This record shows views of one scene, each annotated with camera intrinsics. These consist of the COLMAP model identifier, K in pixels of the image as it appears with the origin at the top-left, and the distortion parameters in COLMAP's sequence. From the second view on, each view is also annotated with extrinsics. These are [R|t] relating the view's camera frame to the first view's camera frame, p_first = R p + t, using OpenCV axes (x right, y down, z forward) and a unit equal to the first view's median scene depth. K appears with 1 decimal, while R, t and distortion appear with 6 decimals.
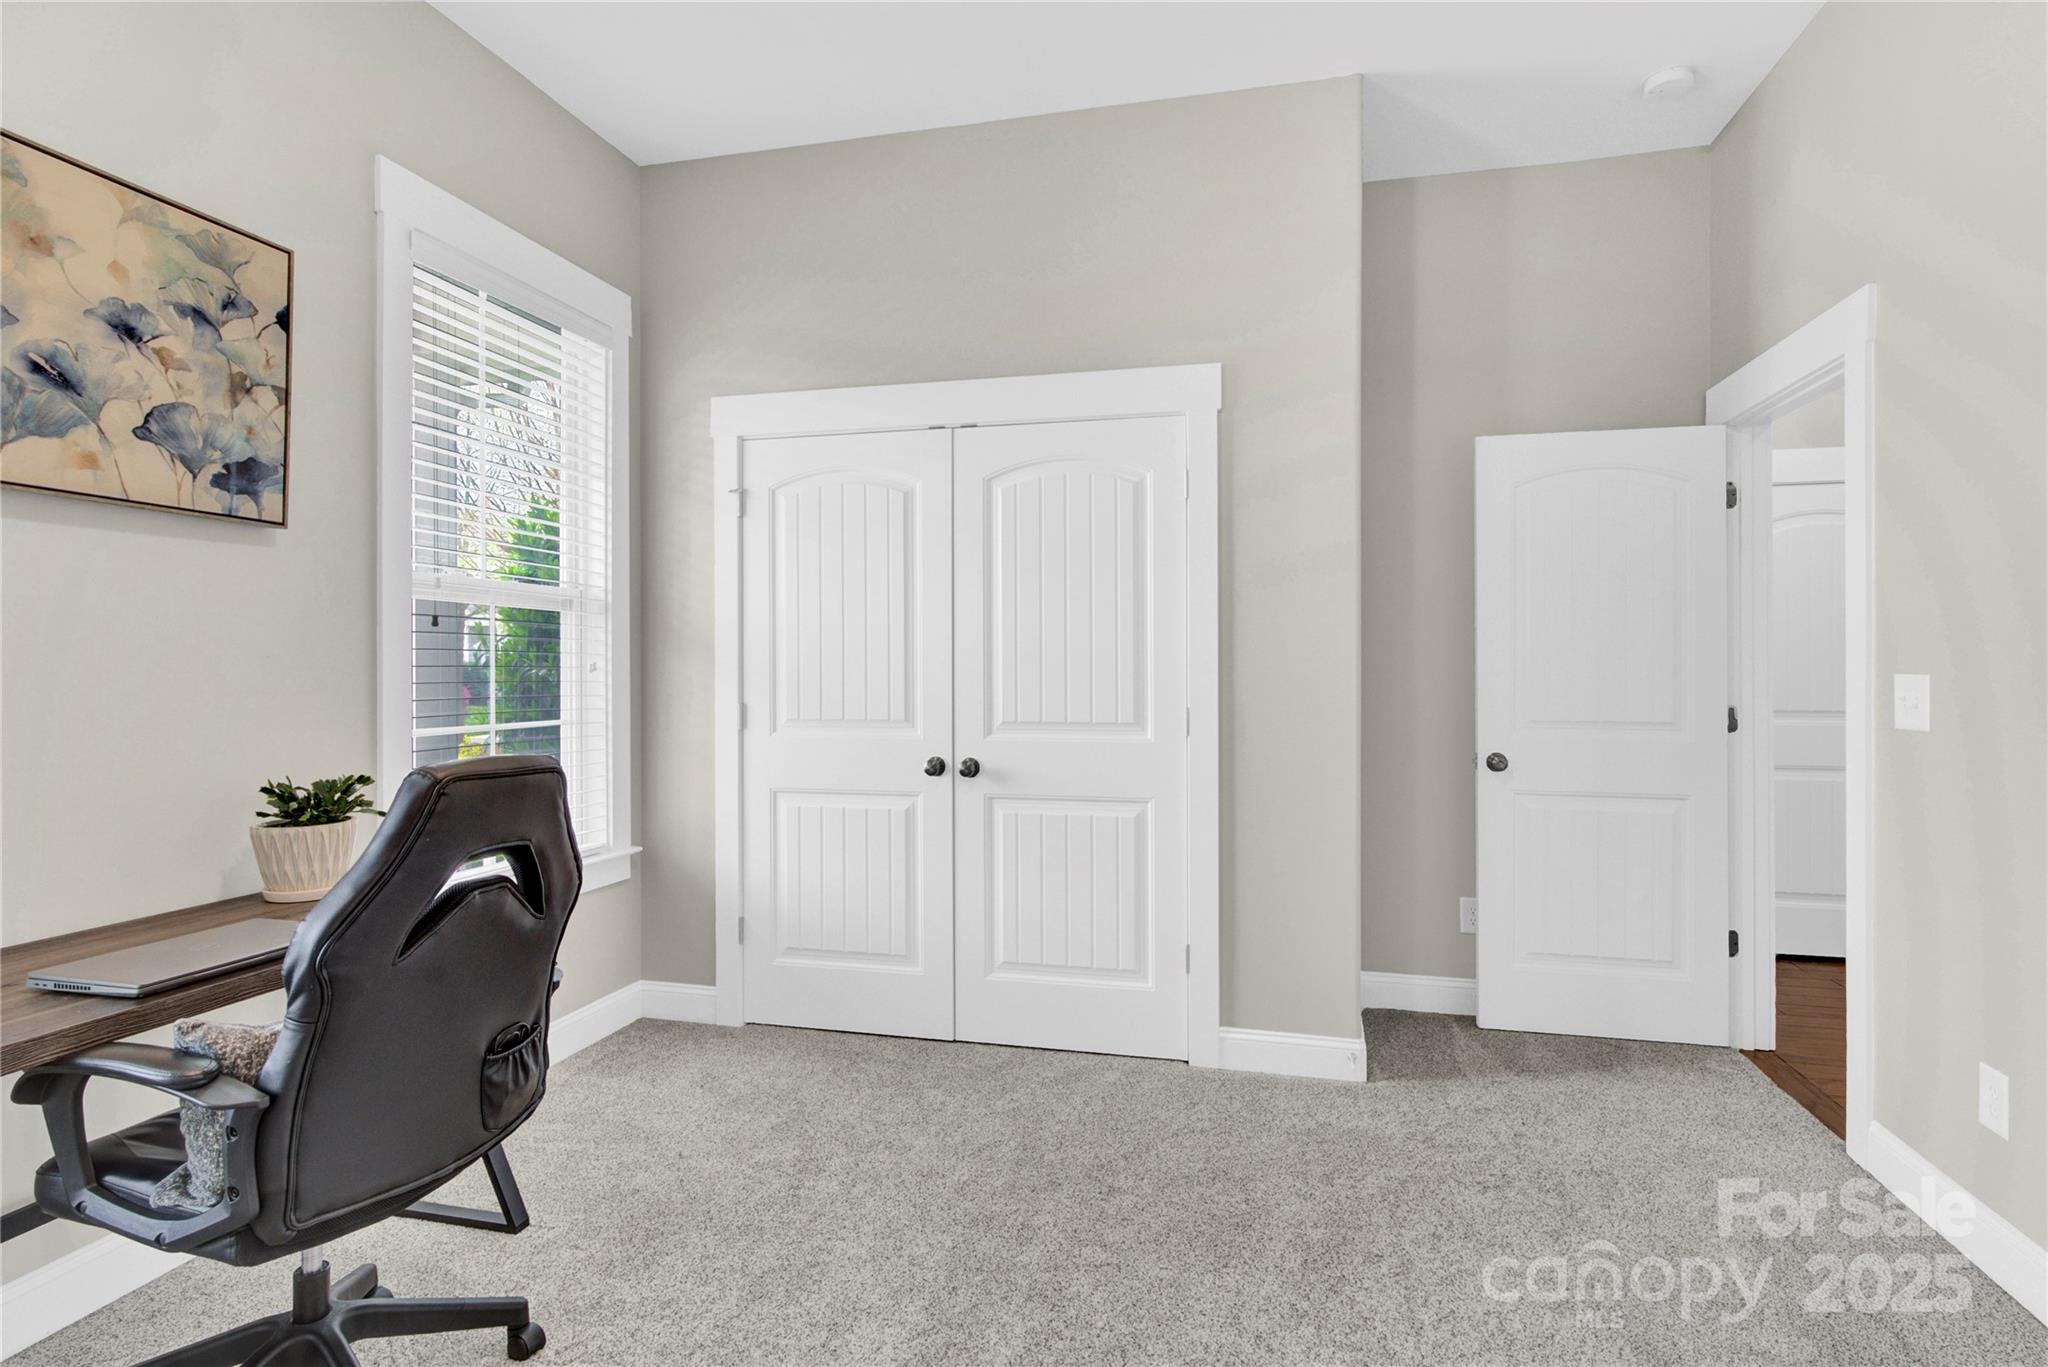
lens RADIAL K [[969.5, 0, 1027.4], [0, 969.5, 666.8], [0, 0, 1]] dist [-0.001704, 0.002156]
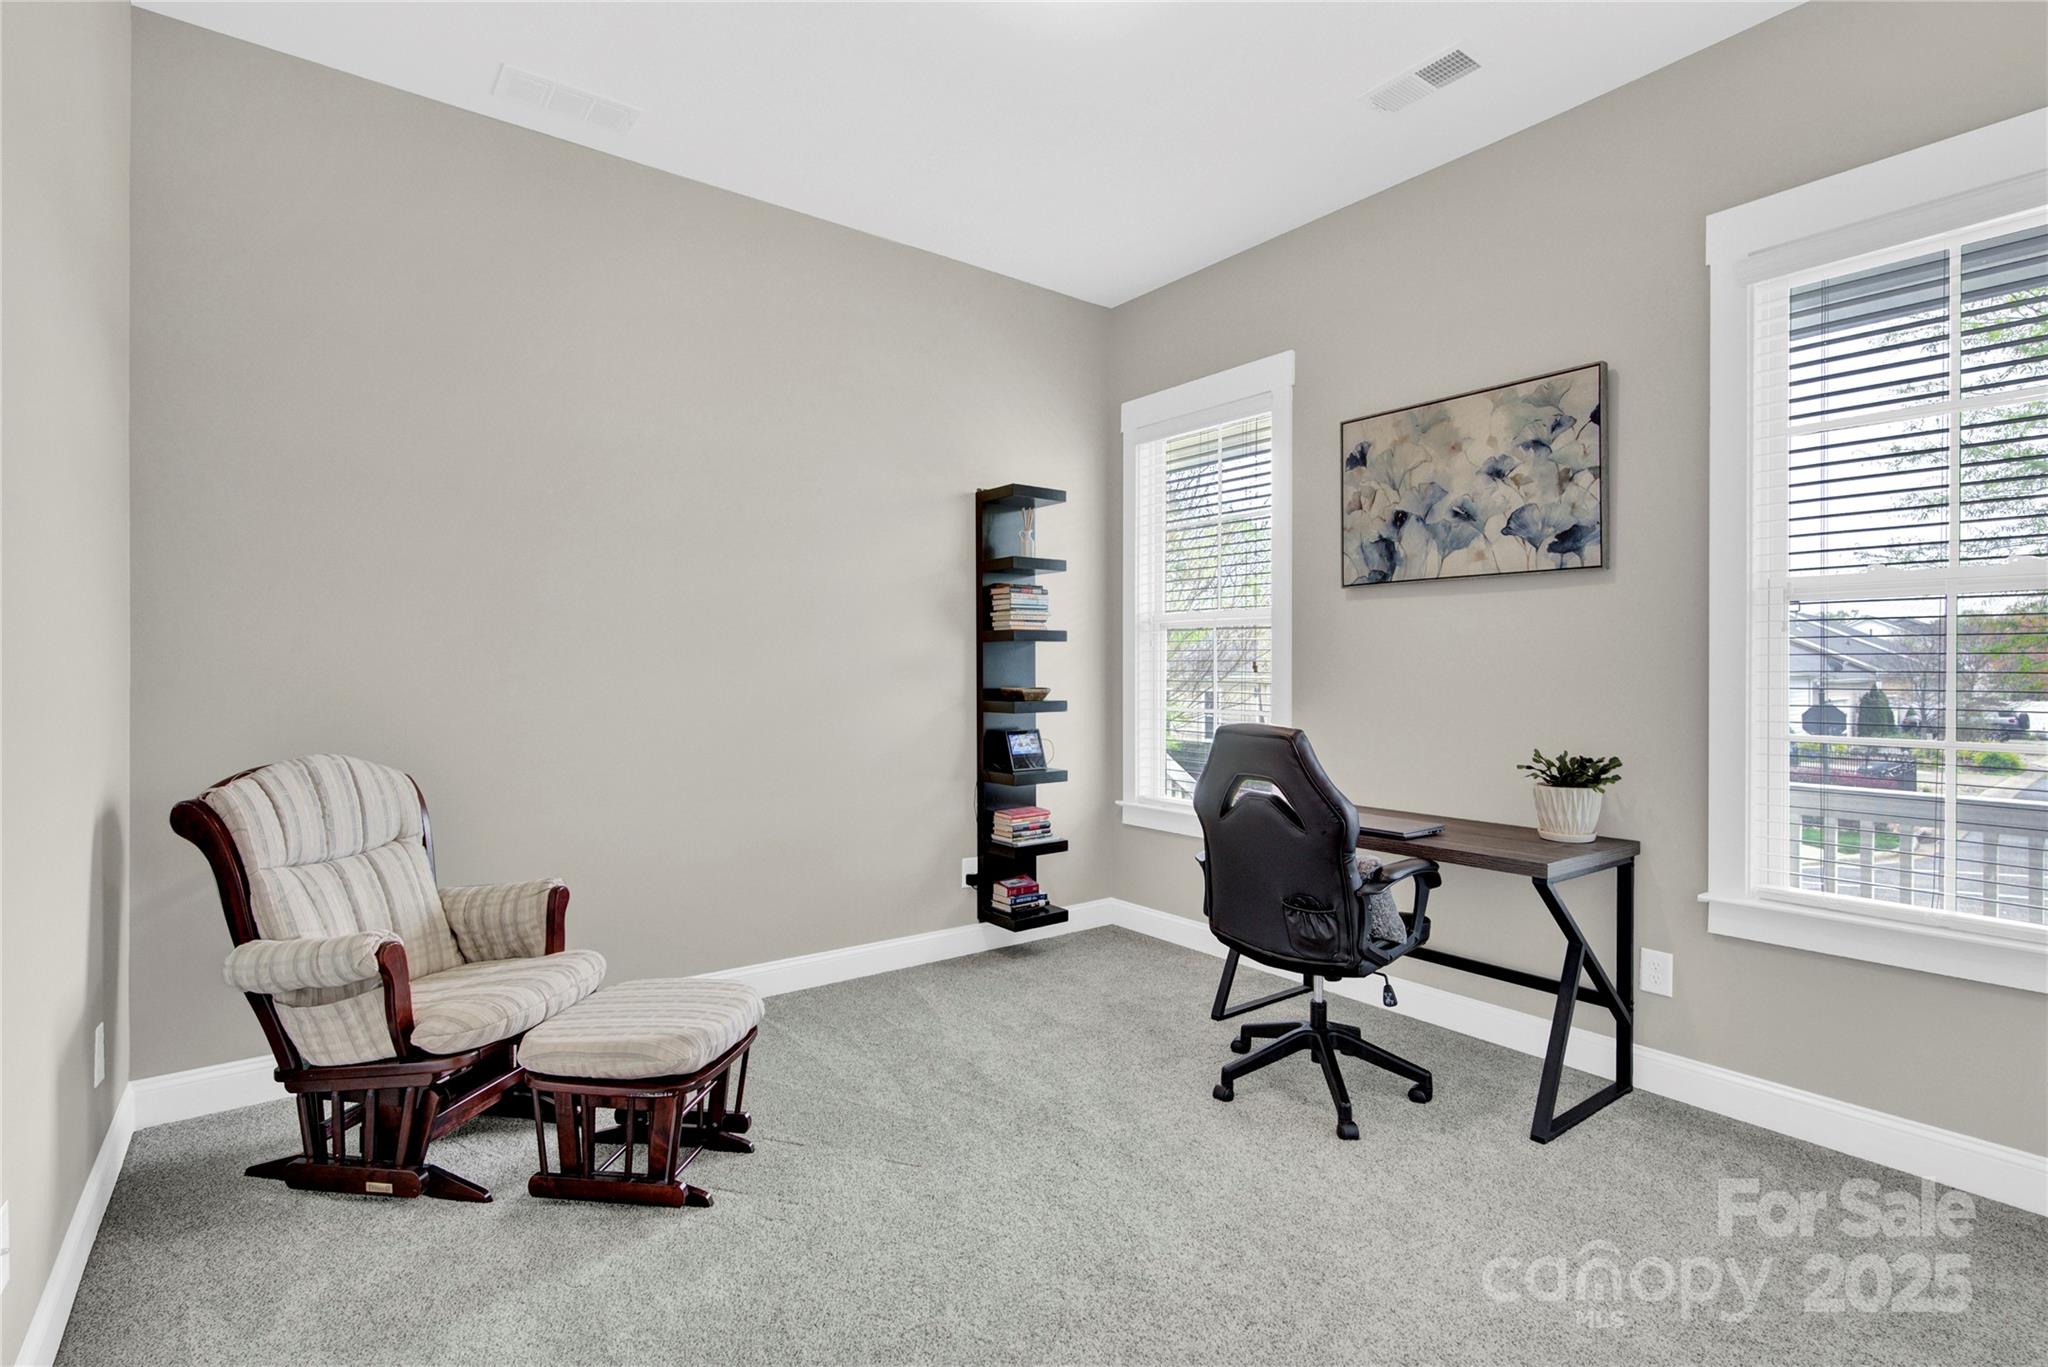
lens RADIAL K [[969.5, 0, 1013.8], [0, 969.5, 686.8], [0, 0, 1]] dist [-0.001704, 0.002156]
pose [[-0.612836, 0.005099, -0.790194, 0.865939], [-0.005239, 0.999931, 0.010515, 0.011216], [0.790193, 0.010583, -0.612767, 1.284300]]
